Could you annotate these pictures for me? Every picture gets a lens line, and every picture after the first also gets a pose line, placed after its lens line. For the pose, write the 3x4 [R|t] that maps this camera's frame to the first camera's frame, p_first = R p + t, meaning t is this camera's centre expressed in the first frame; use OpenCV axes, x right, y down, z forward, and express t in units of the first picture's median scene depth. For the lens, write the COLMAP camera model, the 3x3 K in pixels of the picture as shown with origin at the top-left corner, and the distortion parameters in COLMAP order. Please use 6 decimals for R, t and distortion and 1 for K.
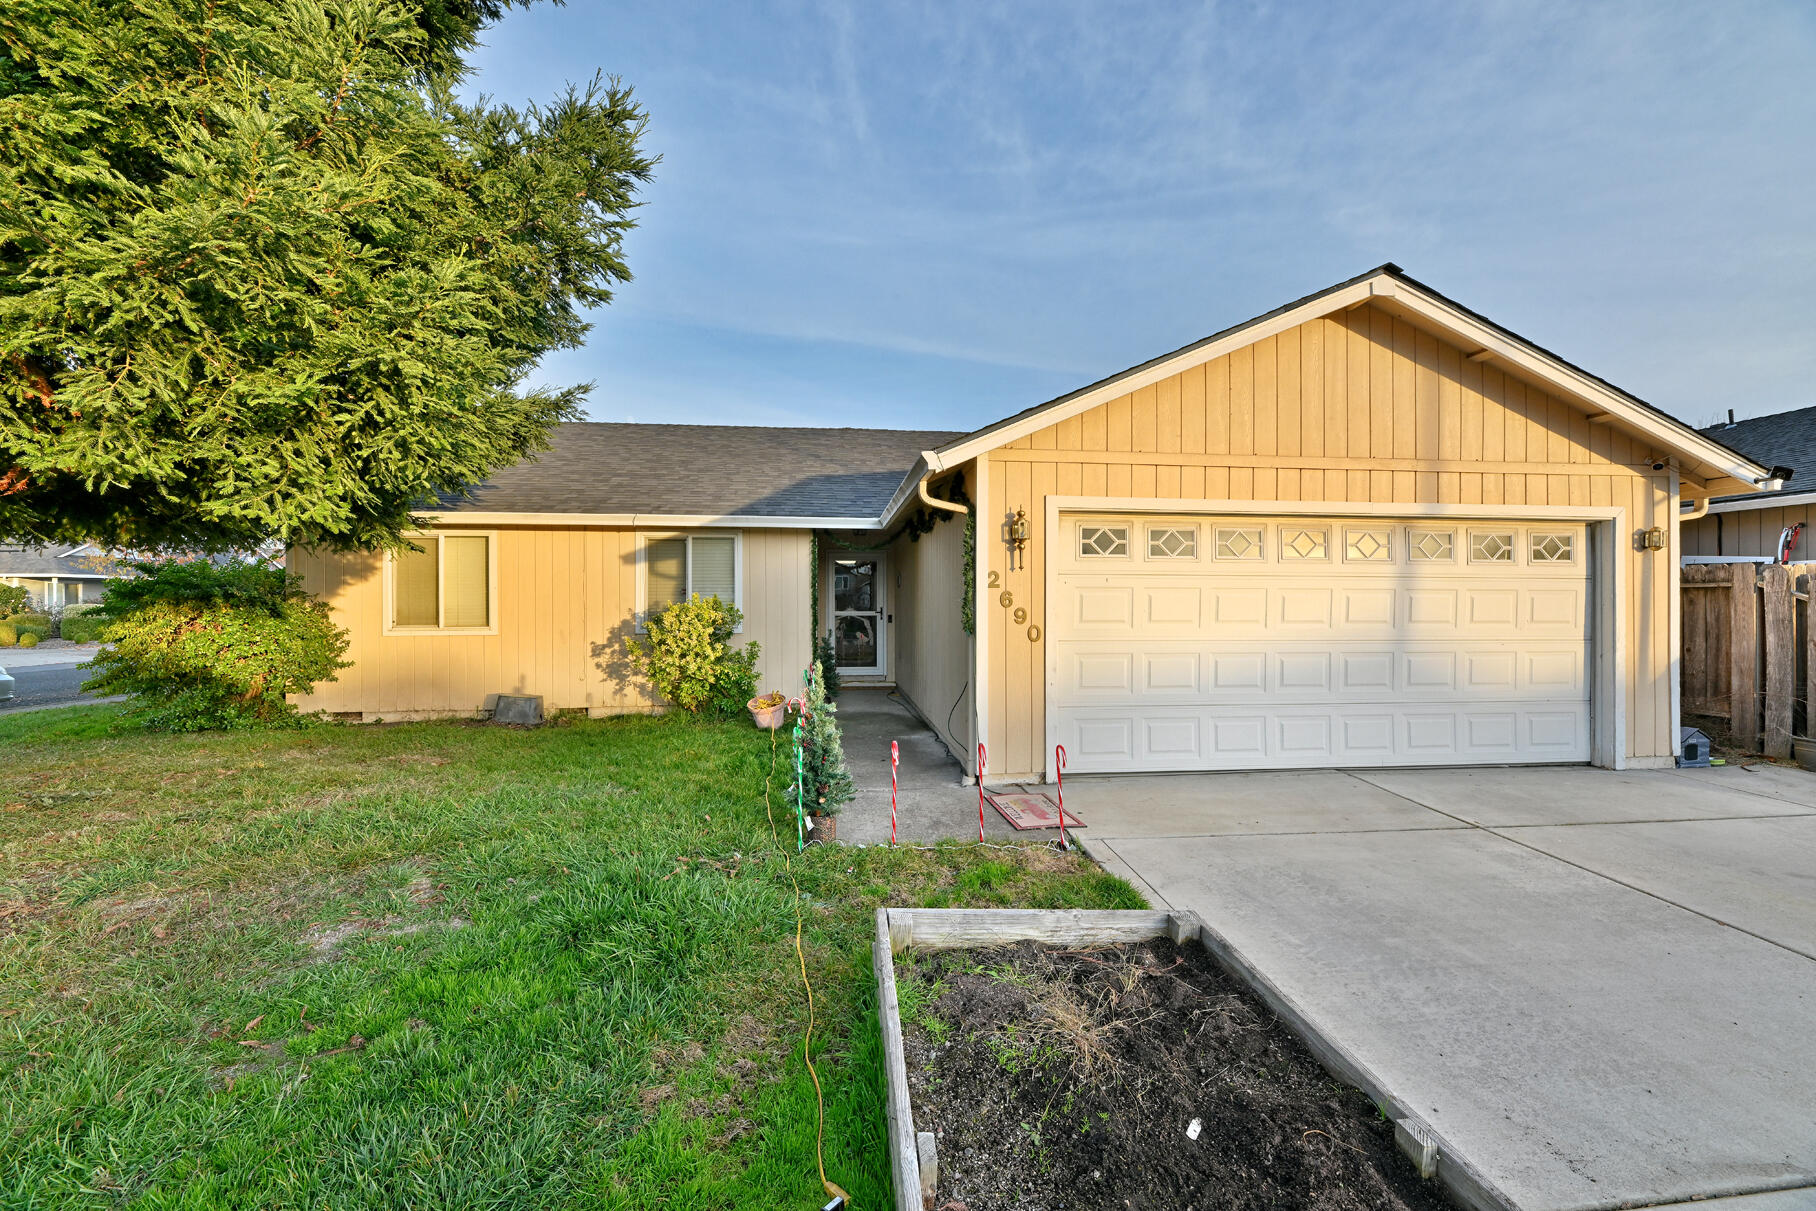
lens RADIAL K [[739.5, 0, 905.0], [0, 739.5, 604.9], [0, 0, 1]] dist [-0.002578, -0.001364]
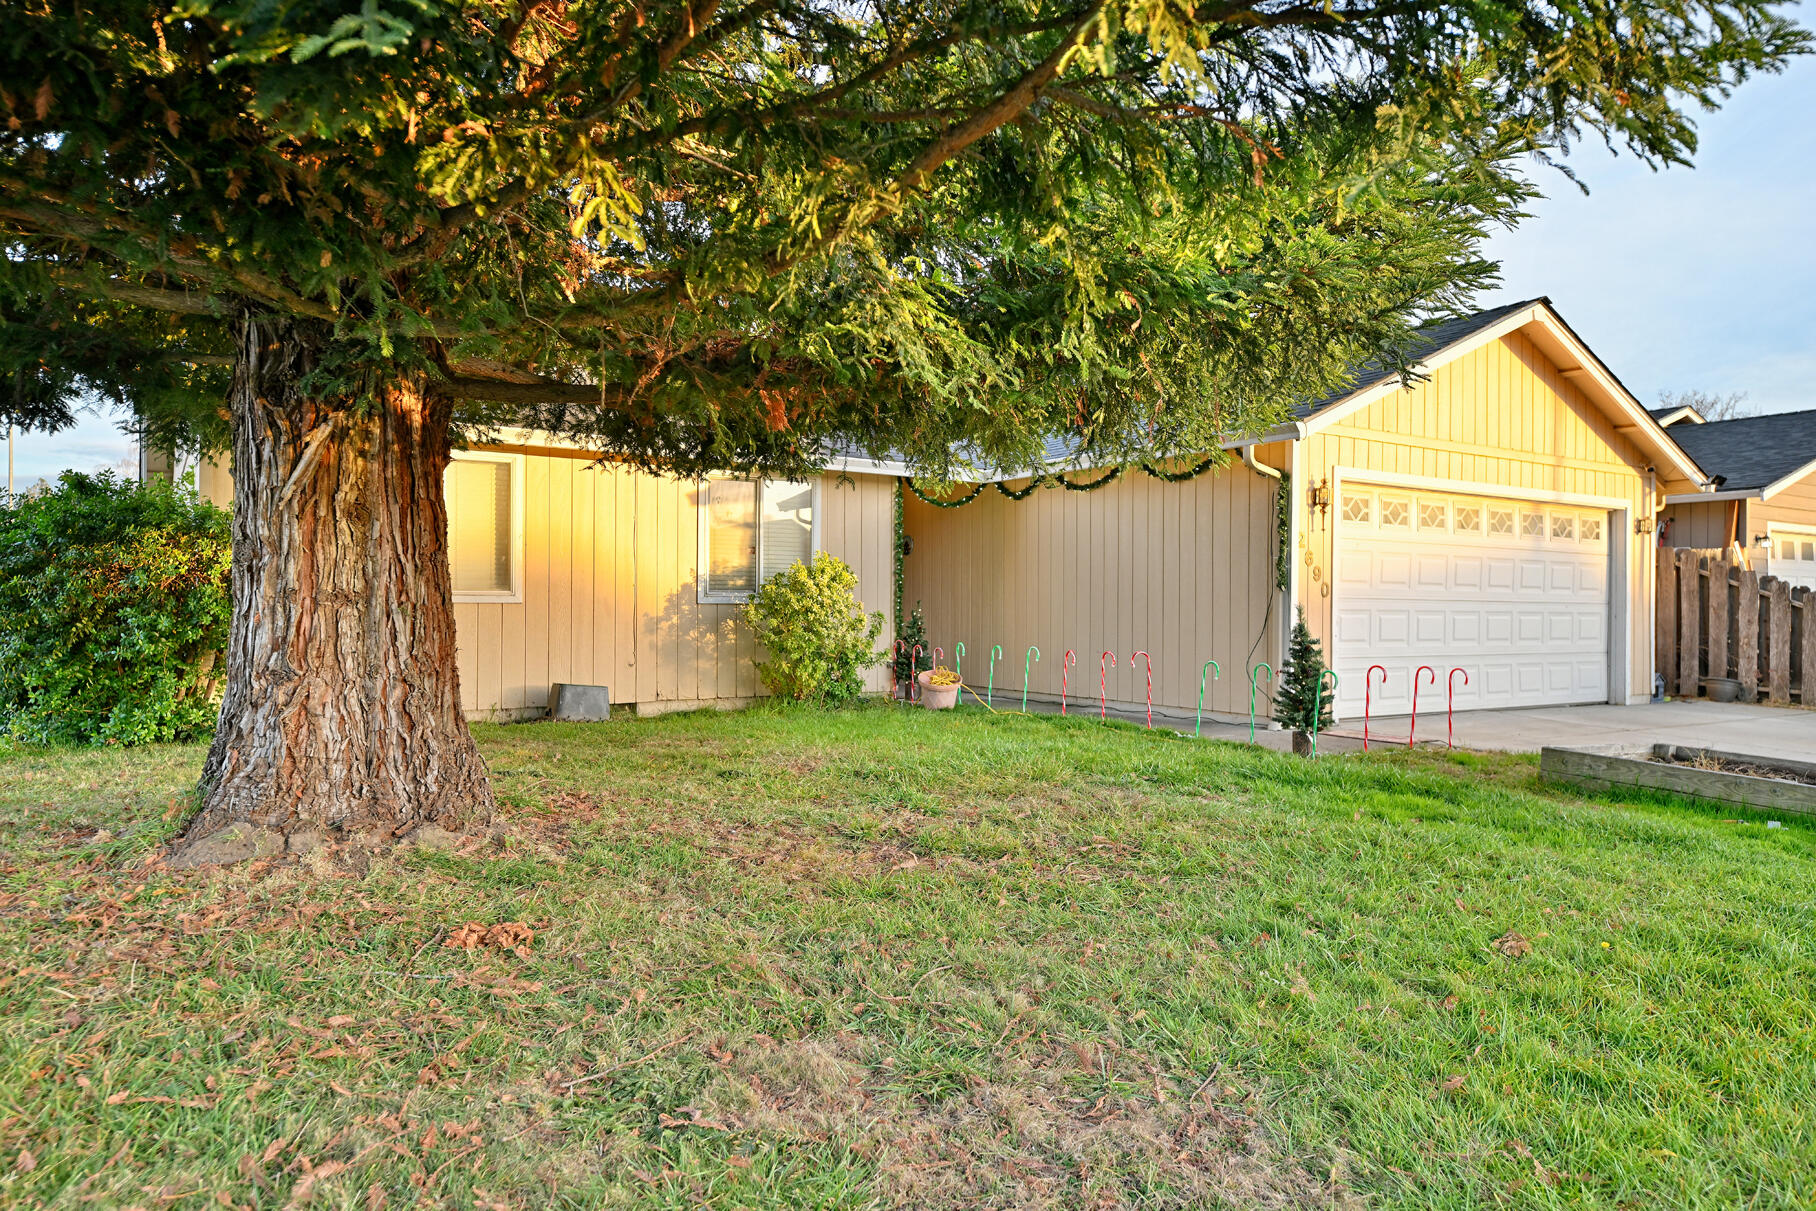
lens RADIAL K [[1192.4, 0, 902.8], [0, 1192.4, 606.4], [0, 0, 1]] dist [-0.000307, -0.000496]
pose [[0.892359, 0.006610, 0.451277, -0.979562], [-0.006947, 0.999975, -0.000910, 0.056804], [-0.451272, -0.002323, 0.892383, -0.252260]]
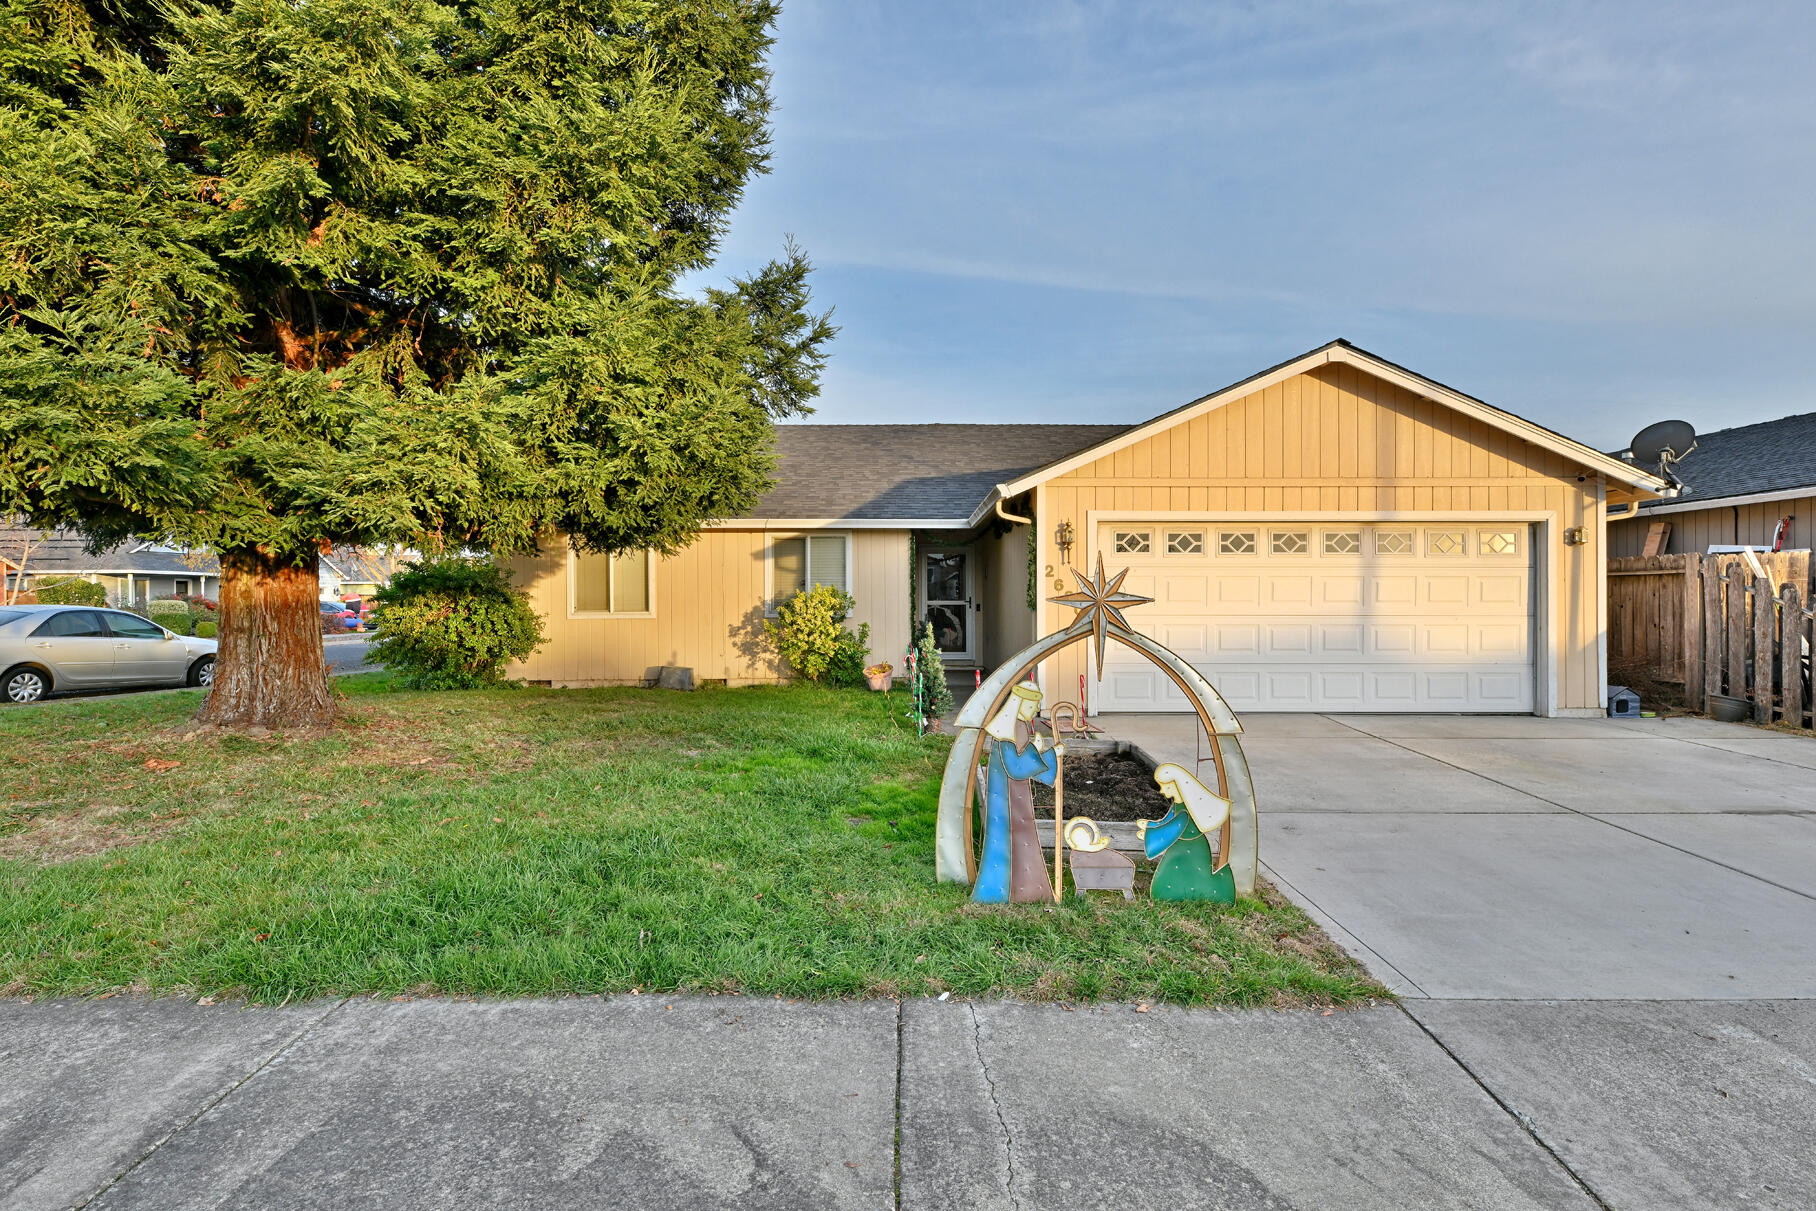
lens RADIAL K [[943.4, 0, 894.7], [0, 943.4, 603.3], [0, 0, 1]] dist [-0.000584, 0.000282]
pose [[0.993655, -0.002391, -0.112449, 0.023402], [0.002441, 0.999997, 0.000305, 0.020910], [0.112448, -0.000577, 0.993657, -0.666880]]
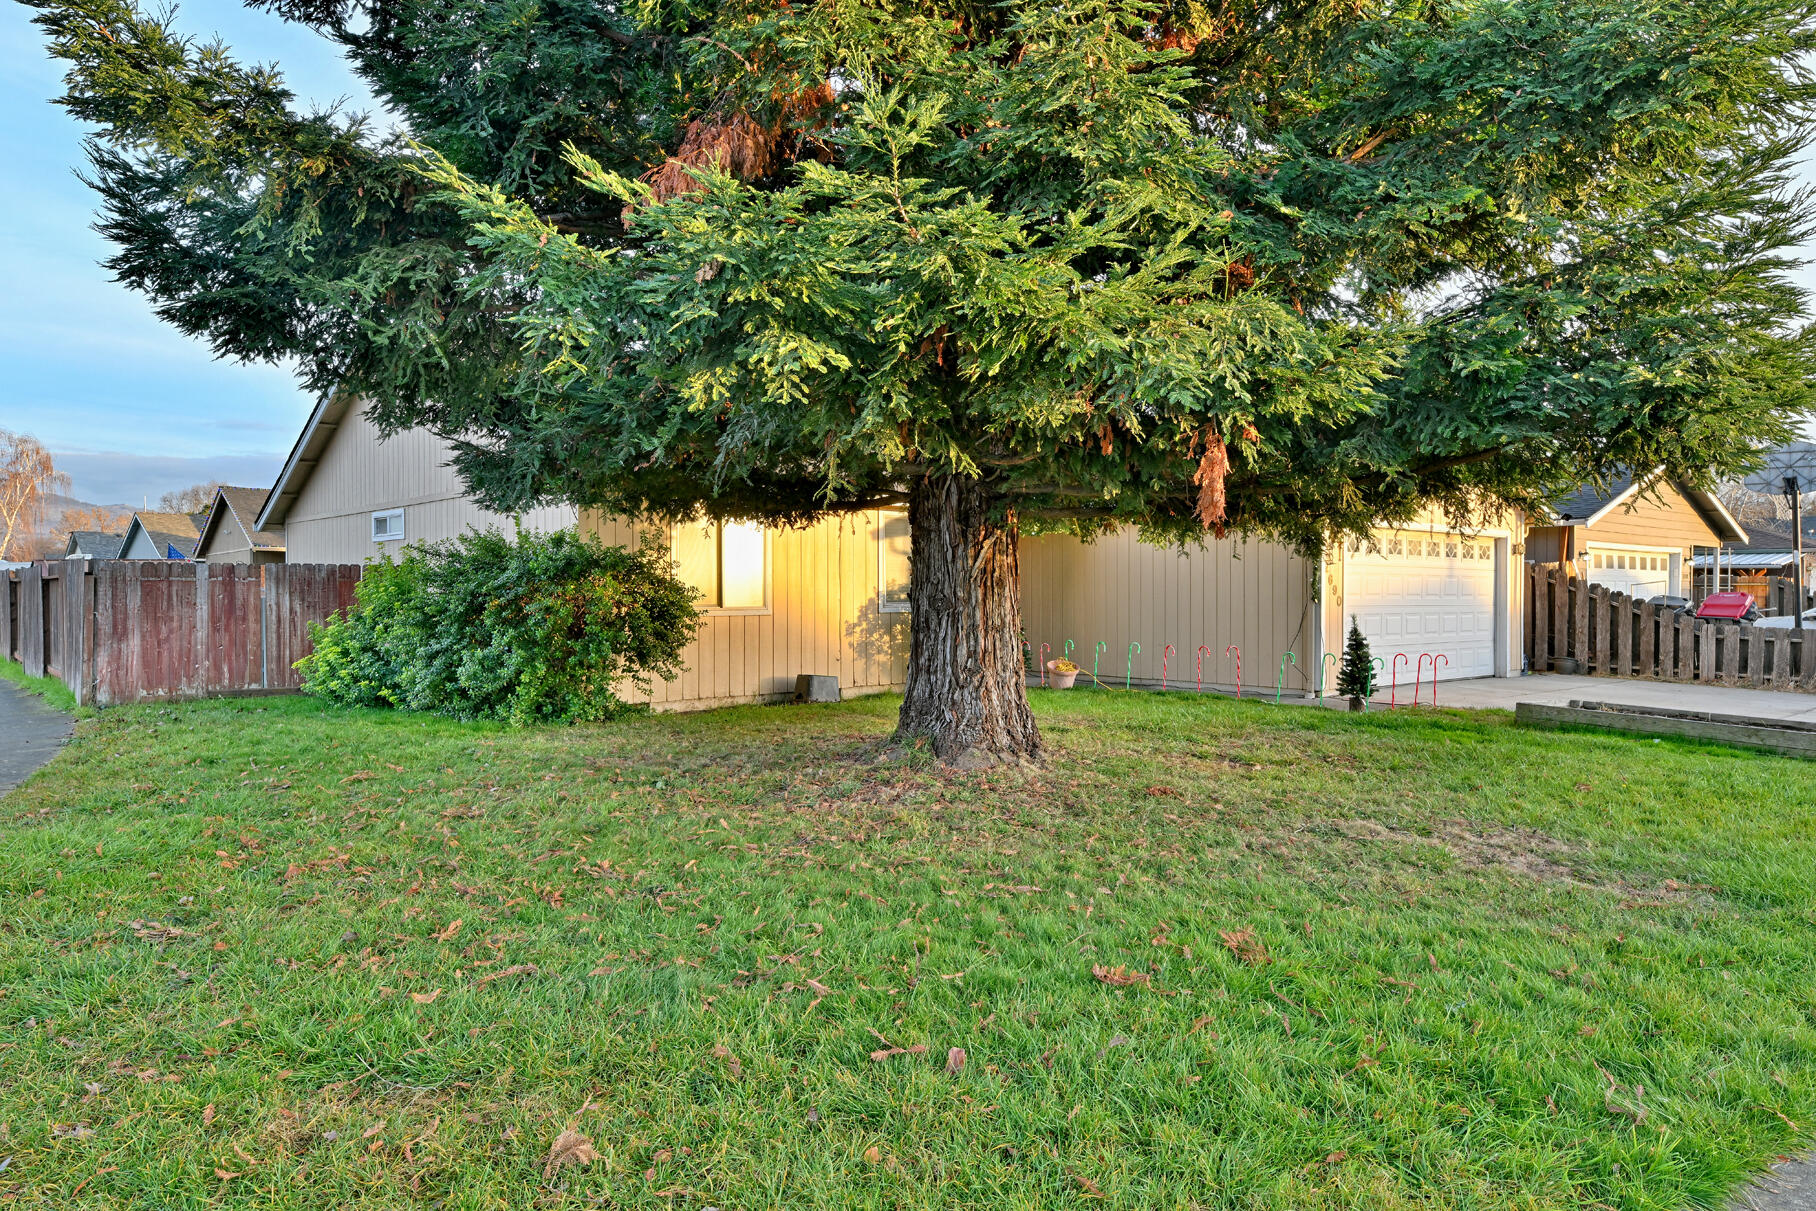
lens RADIAL K [[1192.4, 0, 908.5], [0, 1192.4, 609.3], [0, 0, 1]] dist [-0.000307, -0.000496]
pose [[0.812436, -0.007123, 0.583007, -1.712712], [0.000128, 0.999928, 0.012038, 0.020764], [-0.583050, -0.009705, 0.812378, -0.455217]]
